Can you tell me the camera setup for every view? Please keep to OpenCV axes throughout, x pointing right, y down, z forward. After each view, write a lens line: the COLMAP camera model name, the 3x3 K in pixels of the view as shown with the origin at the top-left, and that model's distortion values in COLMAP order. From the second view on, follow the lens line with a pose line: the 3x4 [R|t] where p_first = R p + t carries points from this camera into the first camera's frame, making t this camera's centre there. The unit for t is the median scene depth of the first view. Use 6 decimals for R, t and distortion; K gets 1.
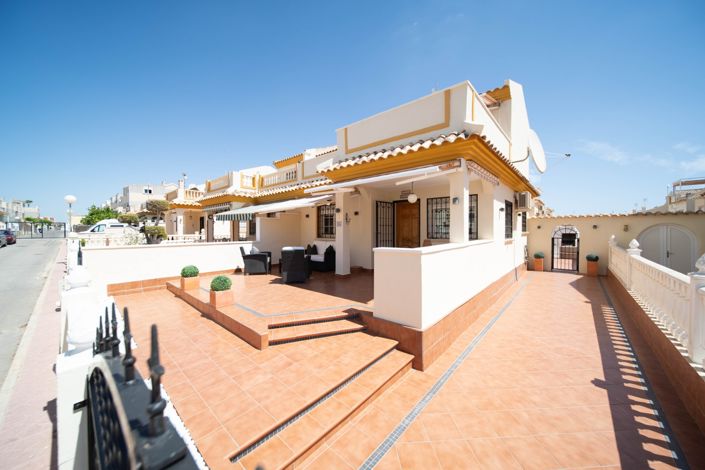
lens RADIAL K [[250.0, 0, 356.4], [0, 250.0, 235.0], [0, 0, 1]] dist [-0.004094, -0.000179]
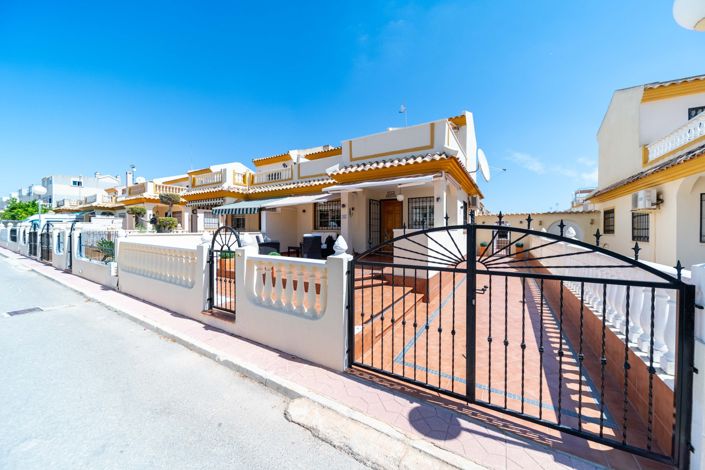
lens RADIAL K [[250.0, 0, 357.0], [0, 250.0, 234.9], [0, 0, 1]] dist [-0.004094, -0.000179]
pose [[0.983531, -0.002296, 0.180724, -0.232818], [0.002152, 0.999997, 0.000997, 0.046341], [-0.180726, -0.000591, 0.983533, -0.244973]]
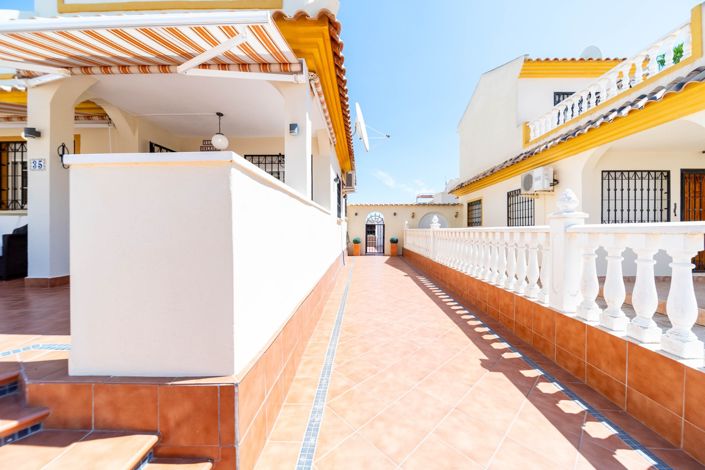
lens RADIAL K [[250.0, 0, 356.6], [0, 250.0, 232.2], [0, 0, 1]] dist [-0.004094, -0.000179]
pose [[0.765705, -0.001869, 0.643189, 0.081384], [0.009815, 0.999913, -0.008778, 0.085843], [-0.643117, 0.013035, 0.765657, 0.297113]]
